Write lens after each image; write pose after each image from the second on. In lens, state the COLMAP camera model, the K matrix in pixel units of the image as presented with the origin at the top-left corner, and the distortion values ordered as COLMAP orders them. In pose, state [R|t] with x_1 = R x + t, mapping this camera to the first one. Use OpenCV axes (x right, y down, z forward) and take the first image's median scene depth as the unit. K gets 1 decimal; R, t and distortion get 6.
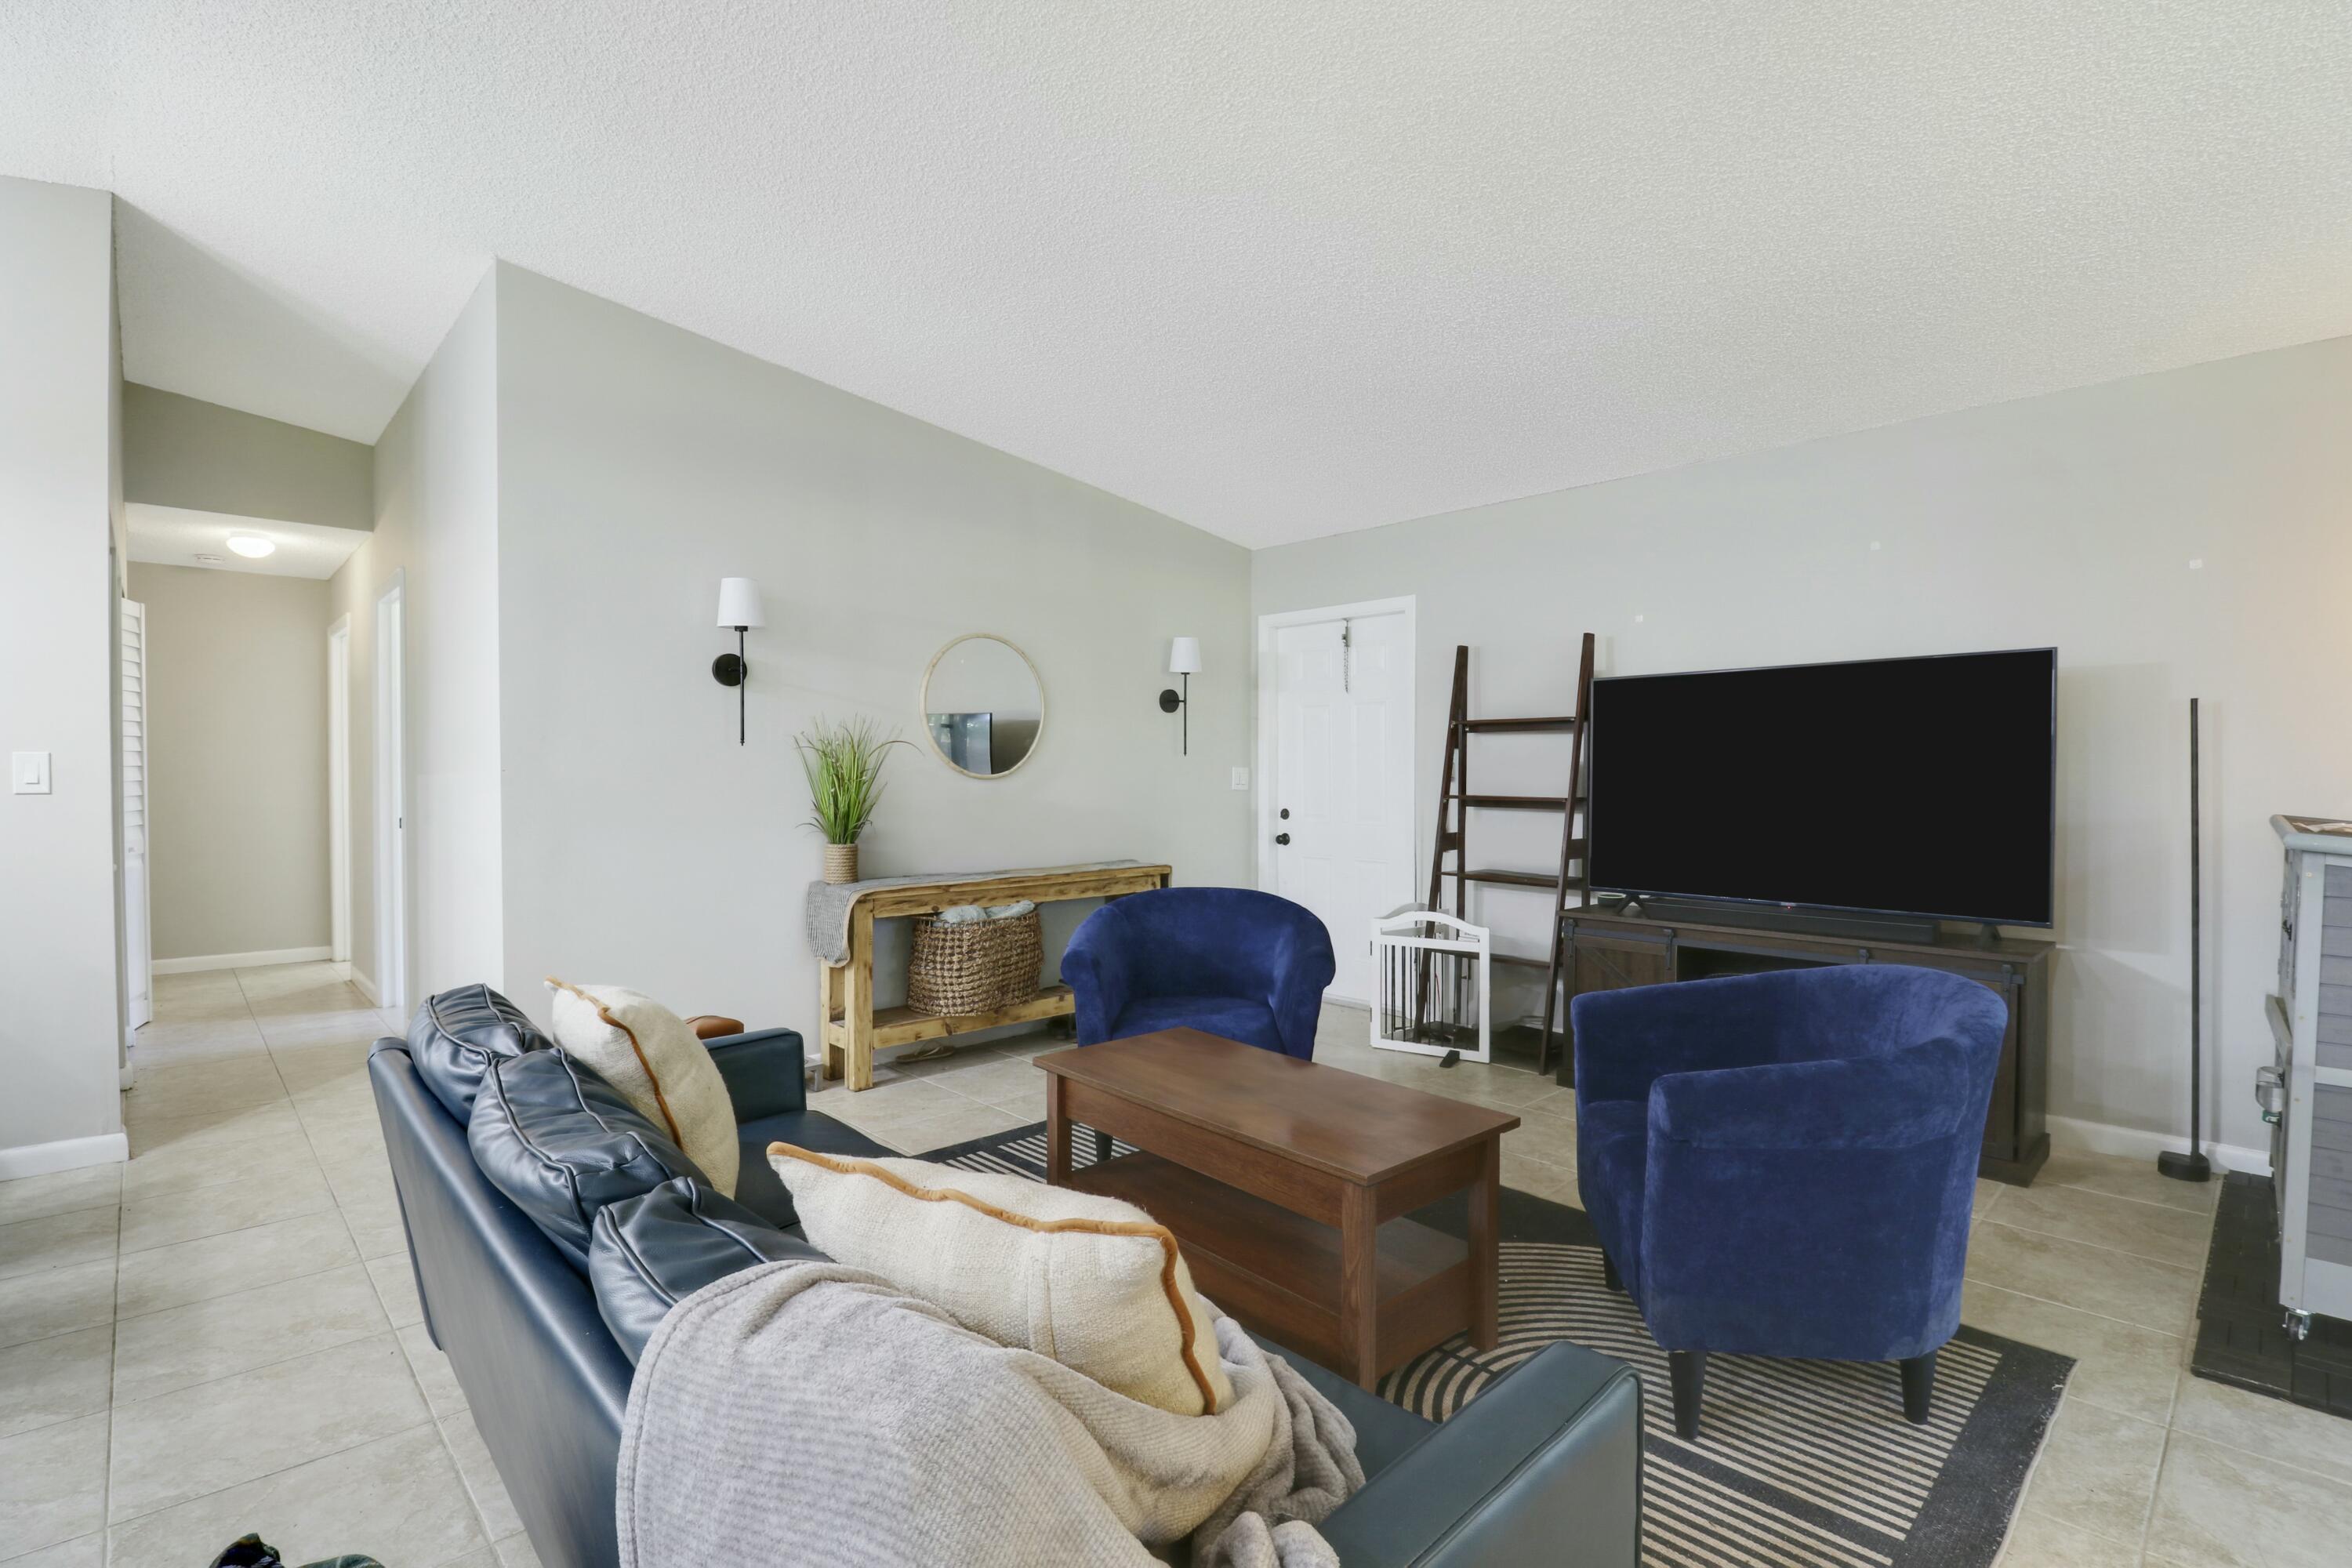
lens RADIAL K [[1079.4, 0, 1189.0], [0, 1079.4, 789.2], [0, 0, 1]] dist [0.000354, -0.013637]
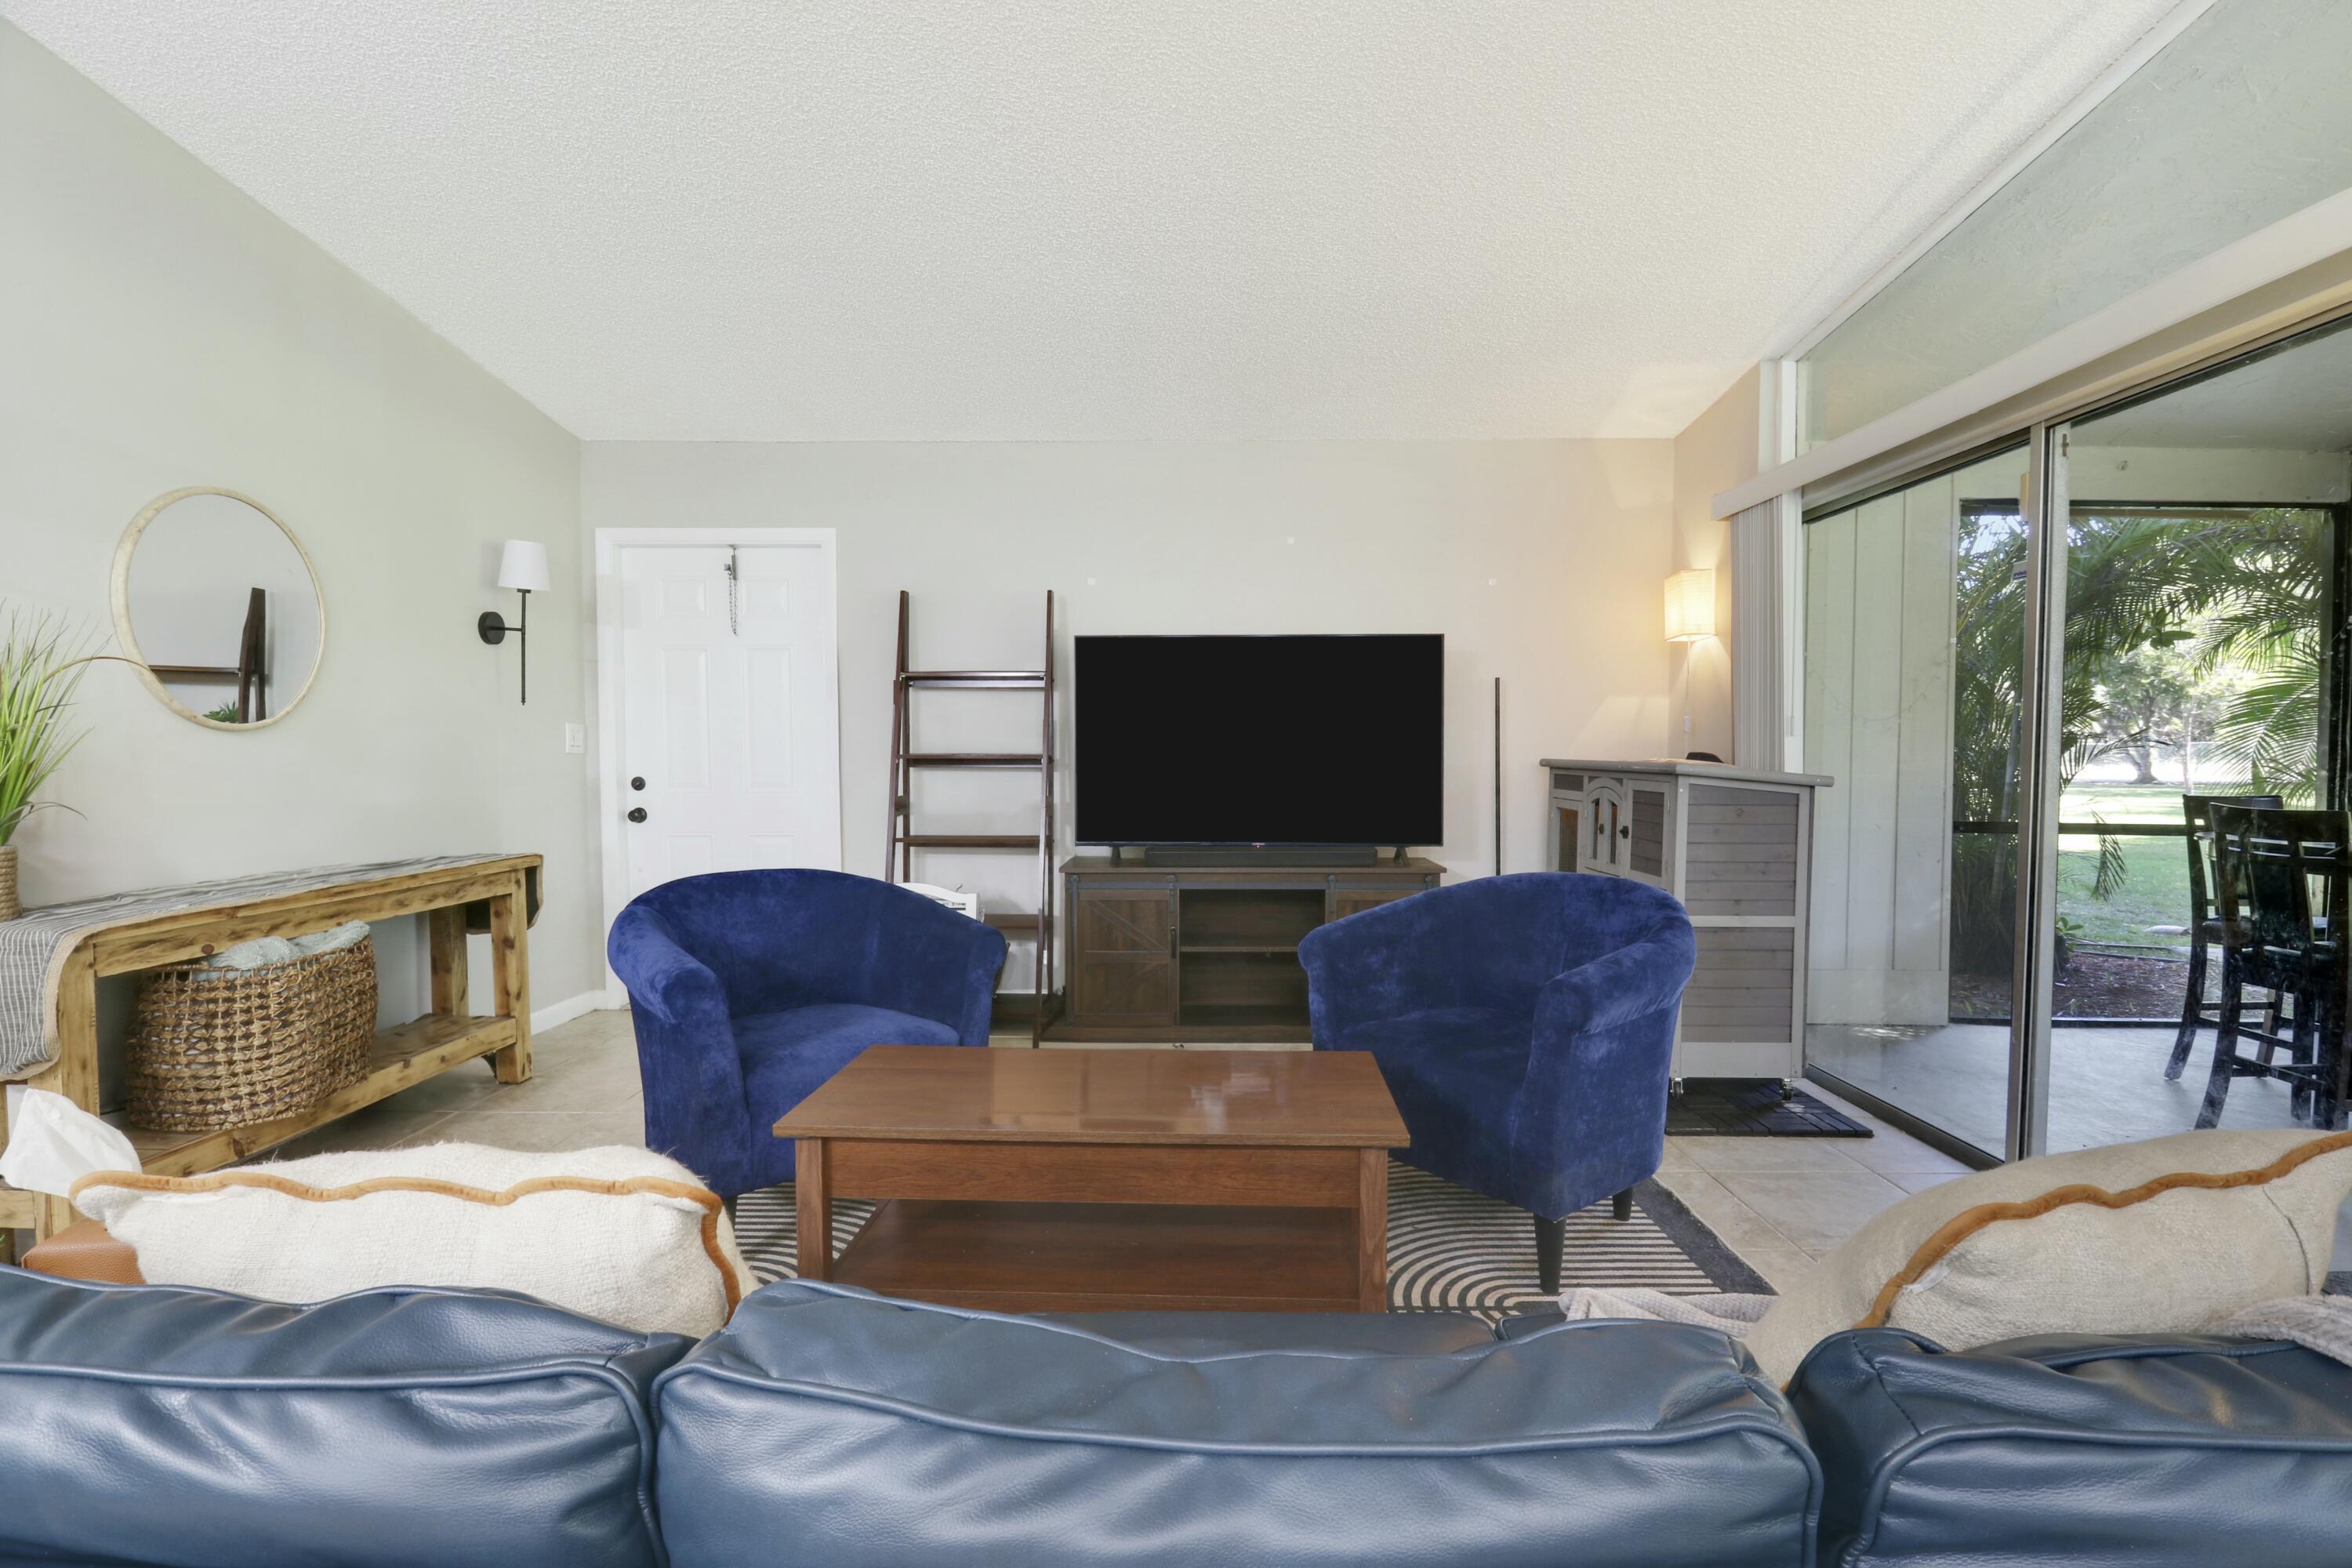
lens RADIAL K [[1079.4, 0, 1189.0], [0, 1079.4, 789.2], [0, 0, 1]] dist [0.000354, -0.013637]
pose [[0.694182, -0.026216, 0.719321, -0.270984], [0.011271, 0.999610, 0.025555, 0.015487], [-0.719711, -0.009632, 0.694207, 0.214955]]
